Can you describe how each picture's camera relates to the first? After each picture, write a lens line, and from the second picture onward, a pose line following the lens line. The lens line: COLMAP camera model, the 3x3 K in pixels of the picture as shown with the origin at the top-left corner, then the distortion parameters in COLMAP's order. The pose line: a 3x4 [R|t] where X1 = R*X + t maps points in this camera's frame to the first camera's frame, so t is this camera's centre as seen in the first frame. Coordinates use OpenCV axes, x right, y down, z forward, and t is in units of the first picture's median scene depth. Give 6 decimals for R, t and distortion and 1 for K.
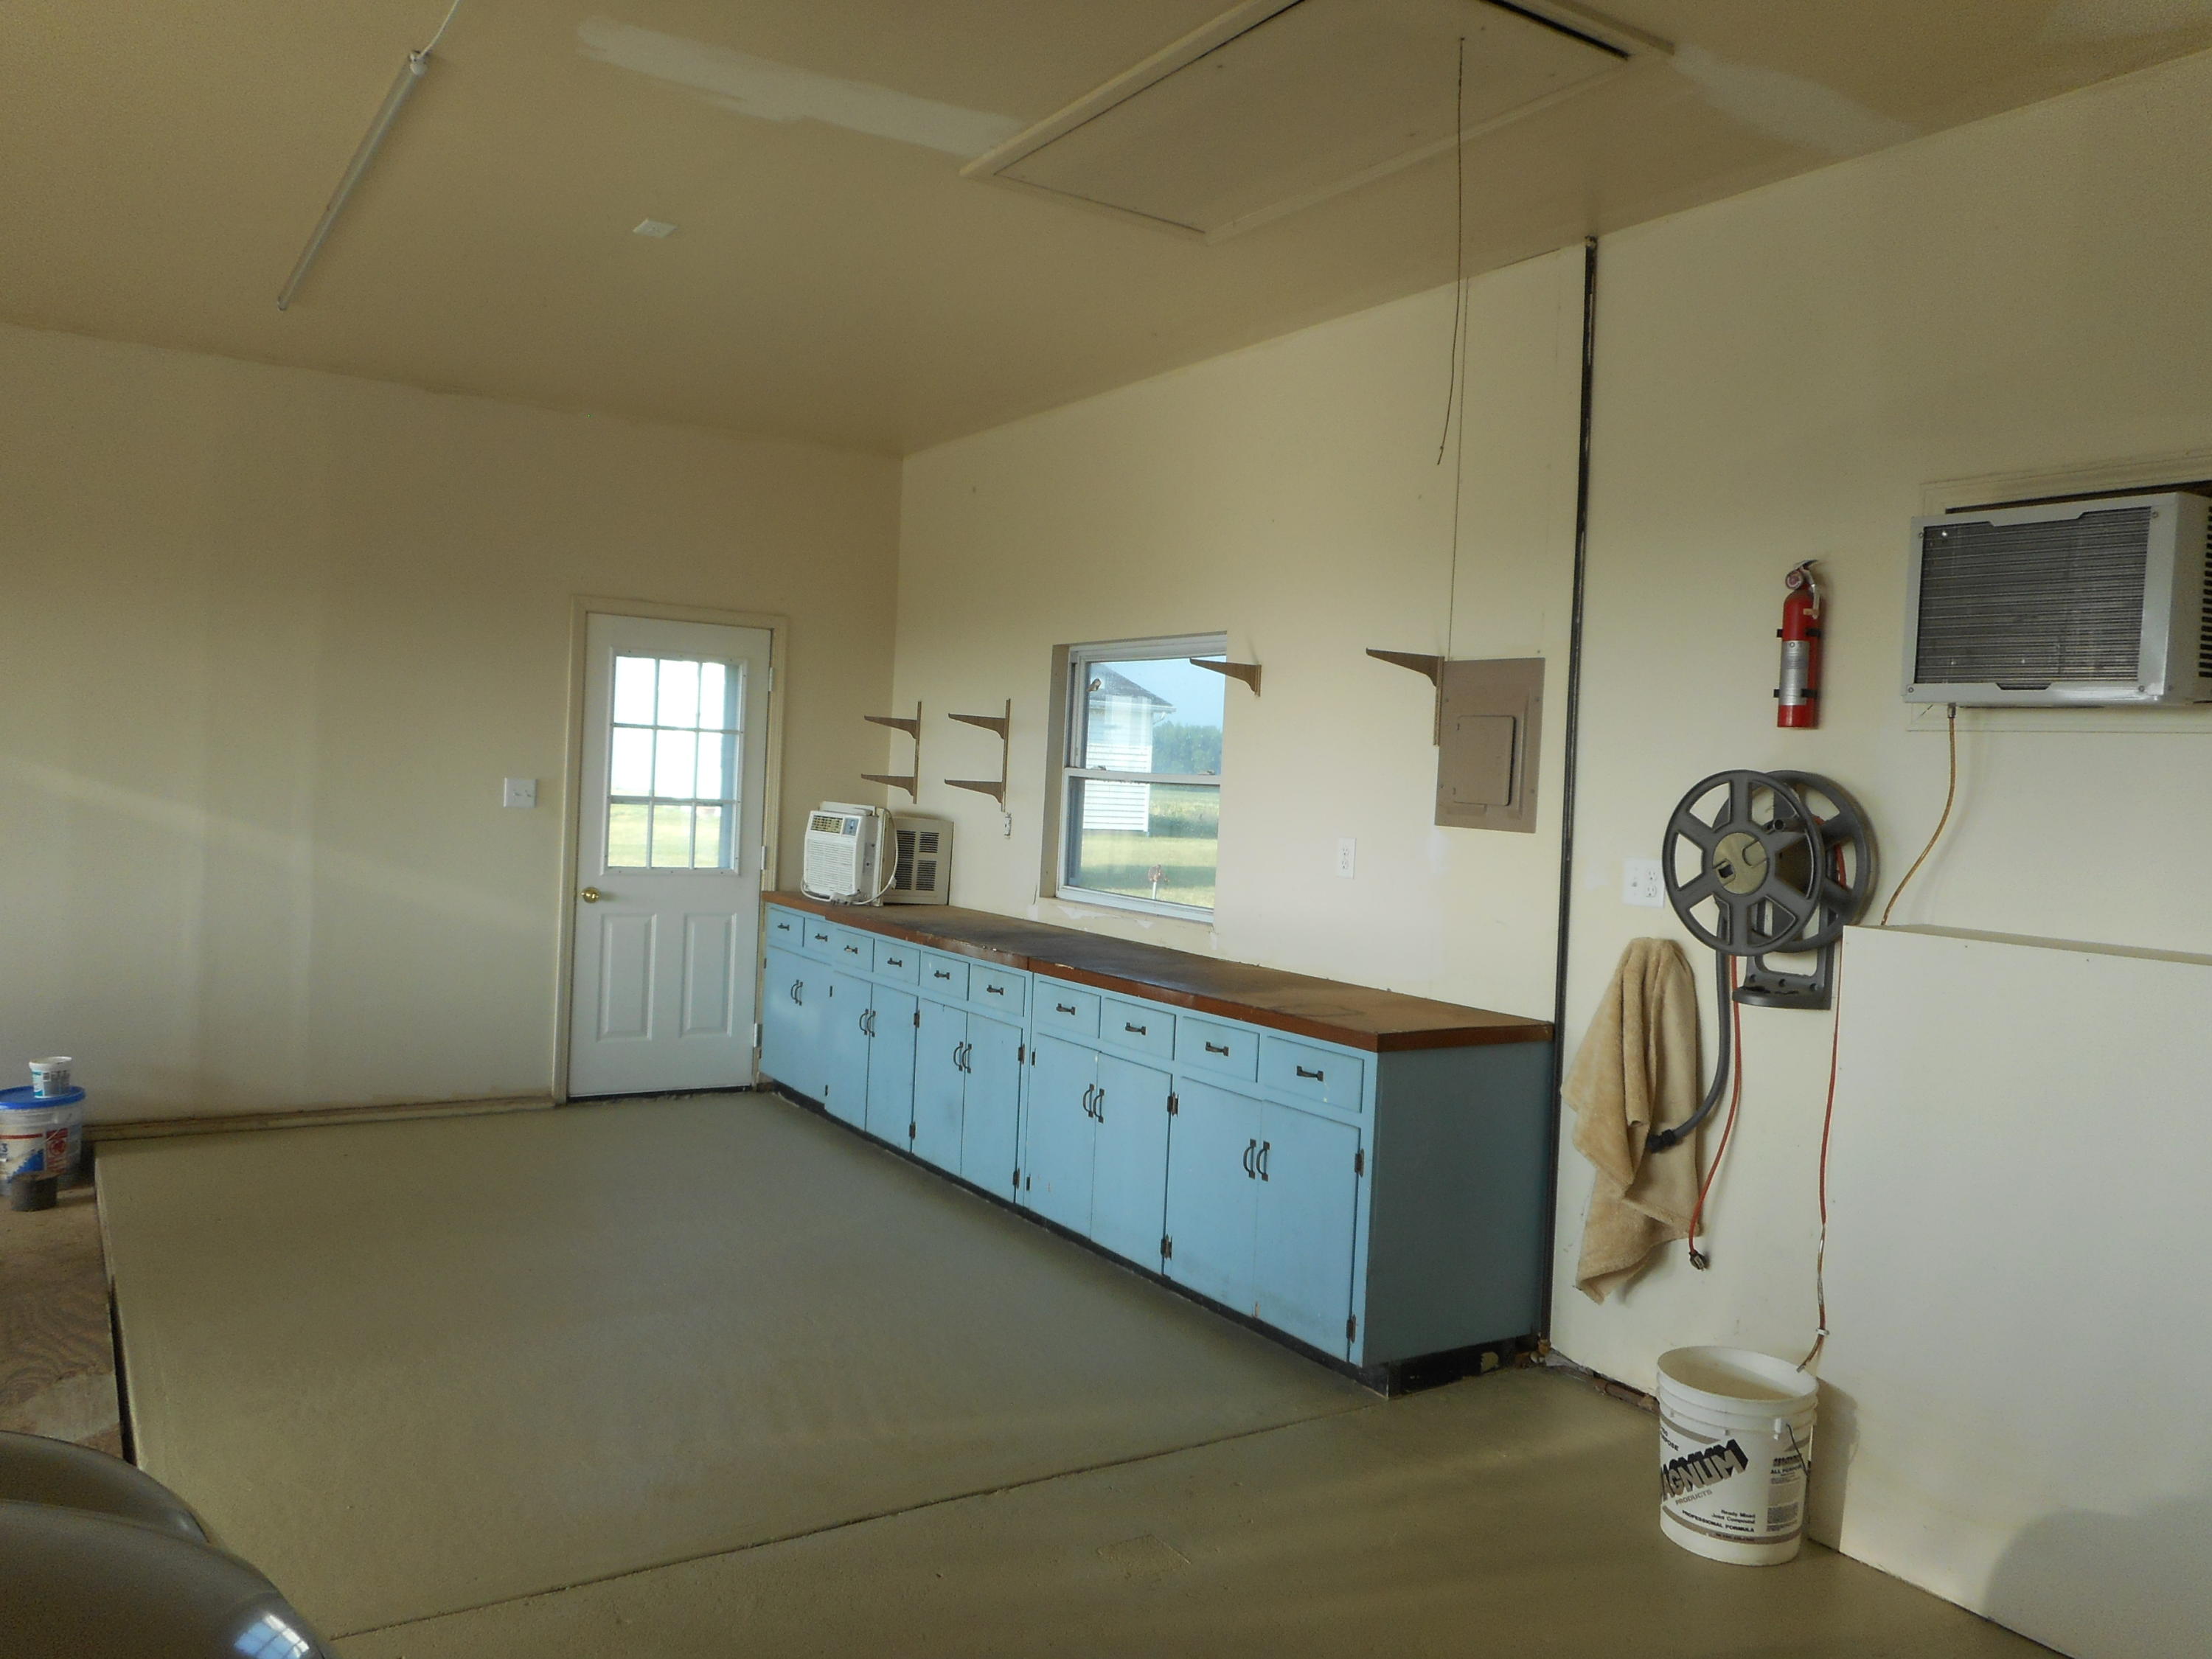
lens RADIAL K [[1641.6, 0, 1106.2], [0, 1641.6, 828.5], [0, 0, 1]] dist [-0.004143, 0.000870]
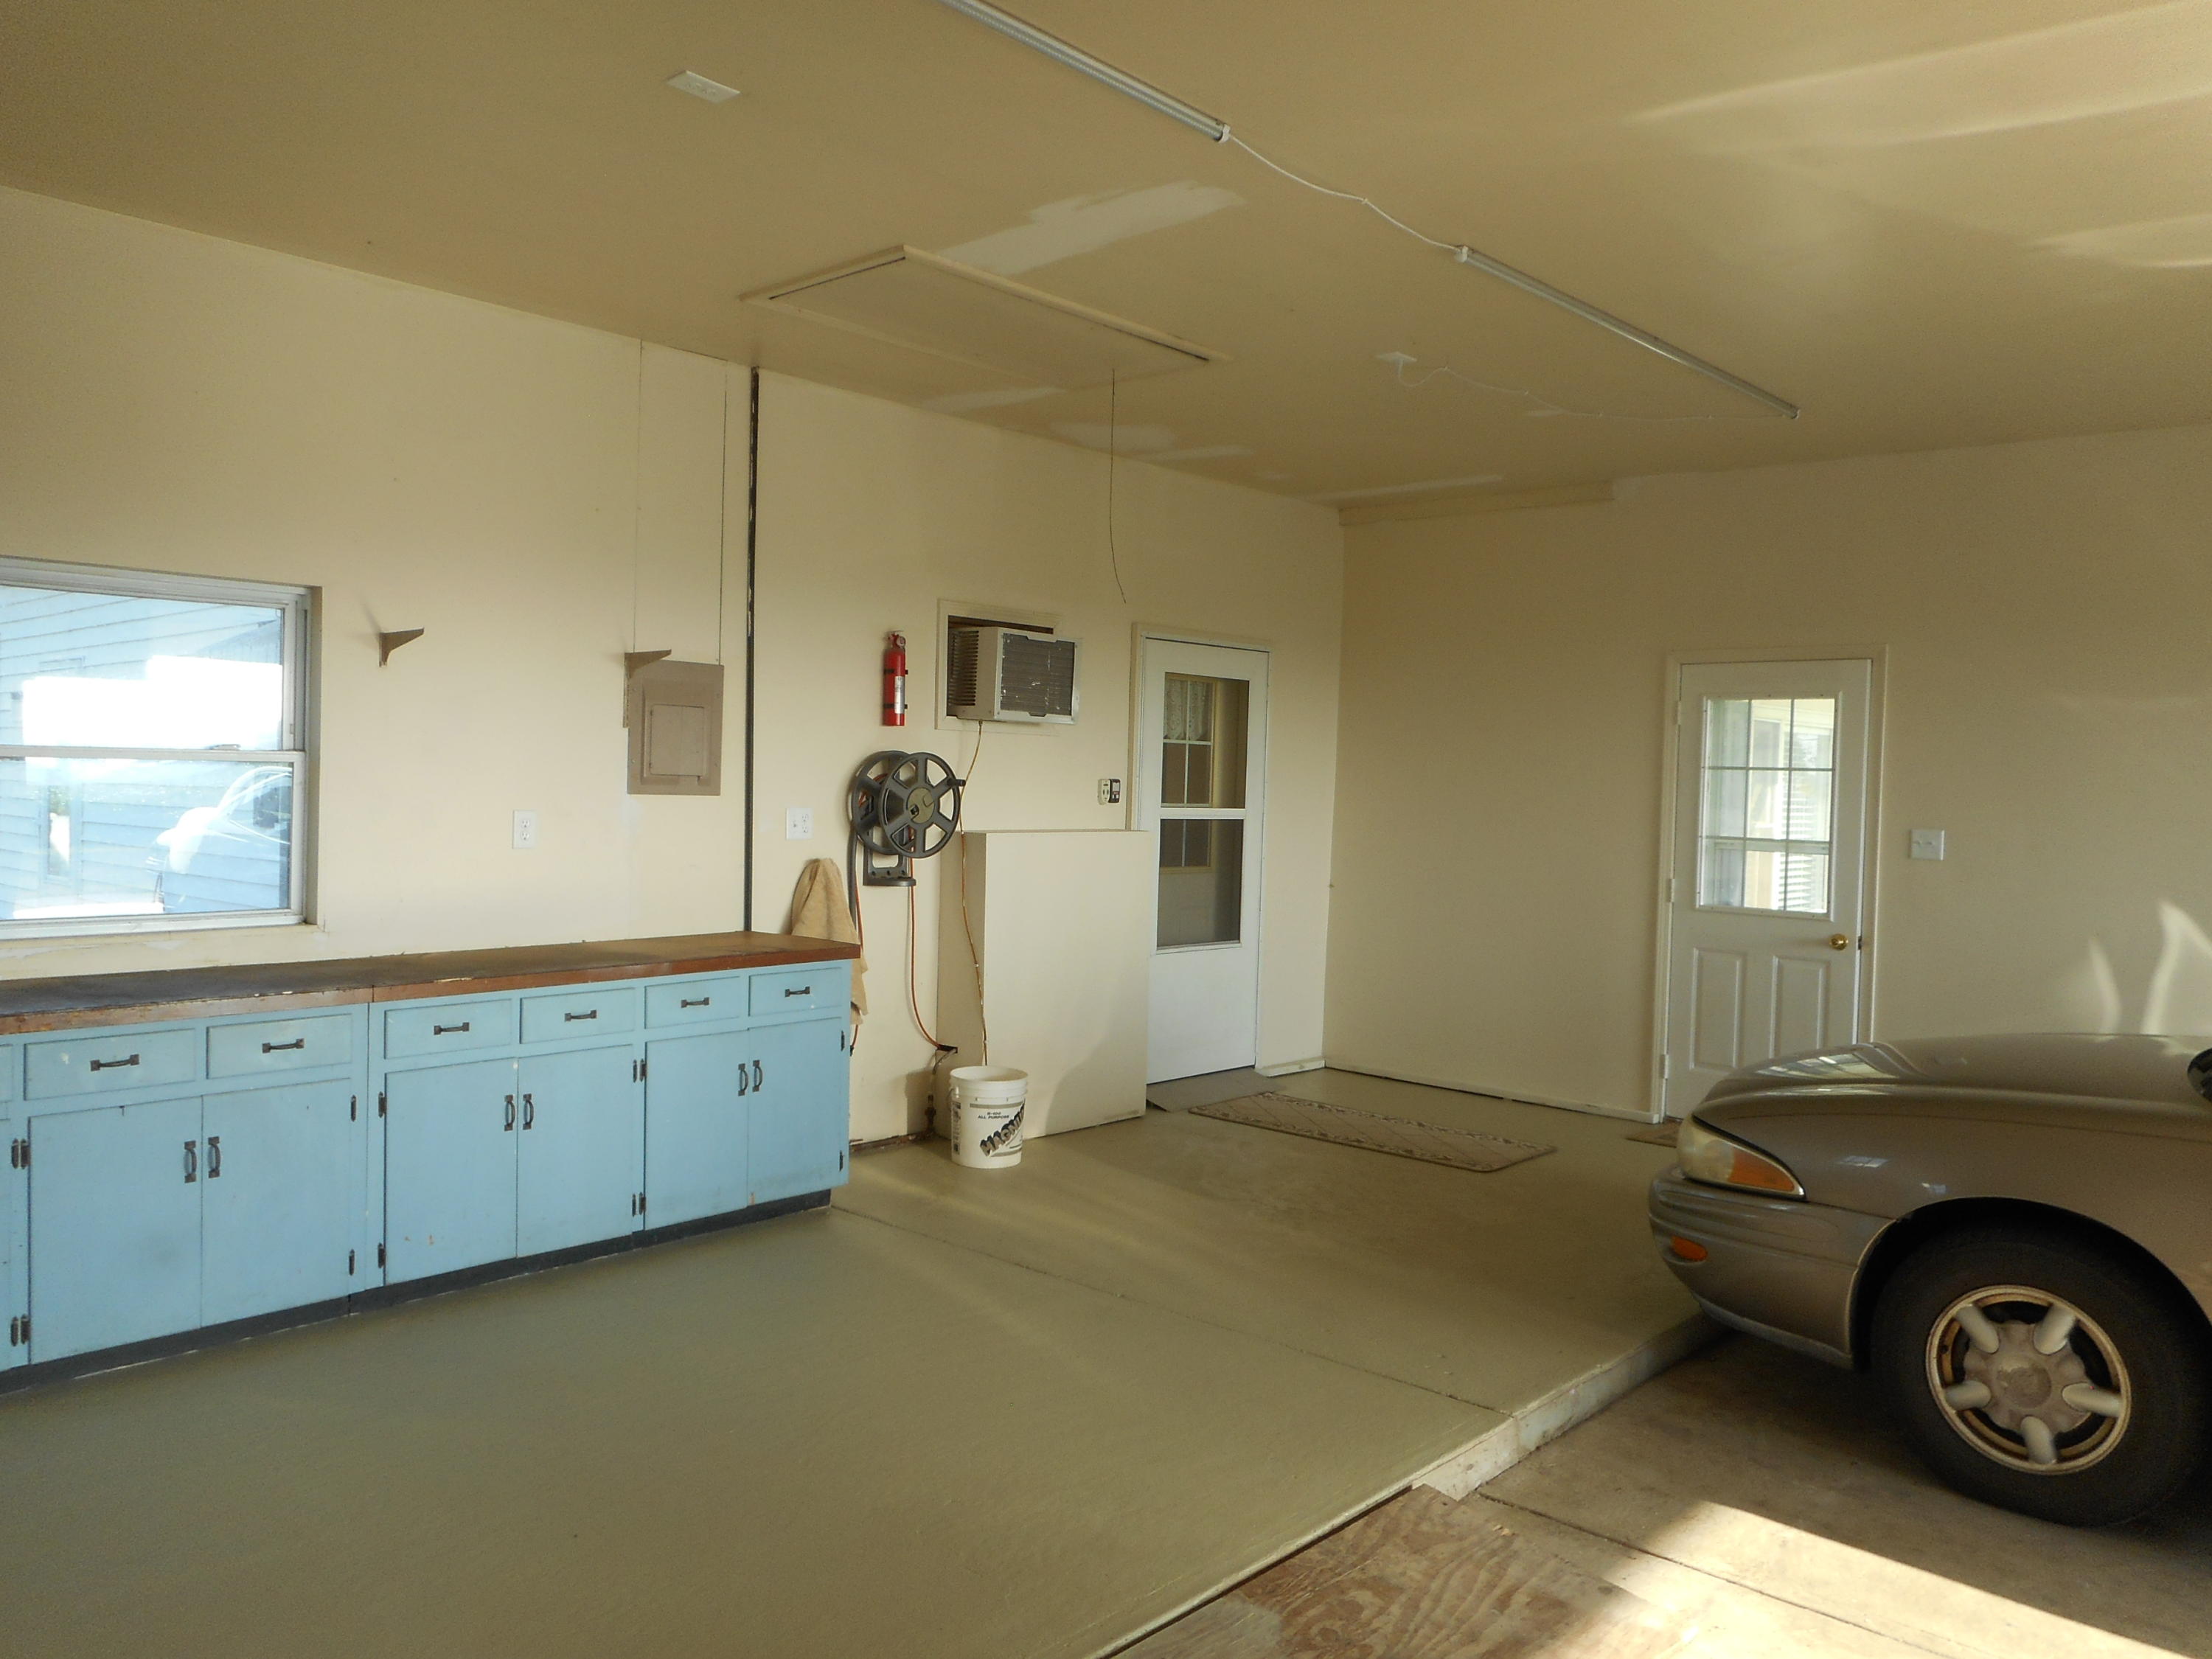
lens RADIAL K [[1641.6, 0, 1106.3], [0, 1641.6, 827.9], [0, 0, 1]] dist [-0.004143, 0.000870]
pose [[-0.245375, -0.084051, 0.965778, -1.127394], [-0.003098, 0.996297, 0.085920, -0.087973], [-0.969423, 0.018091, -0.244727, 1.033103]]
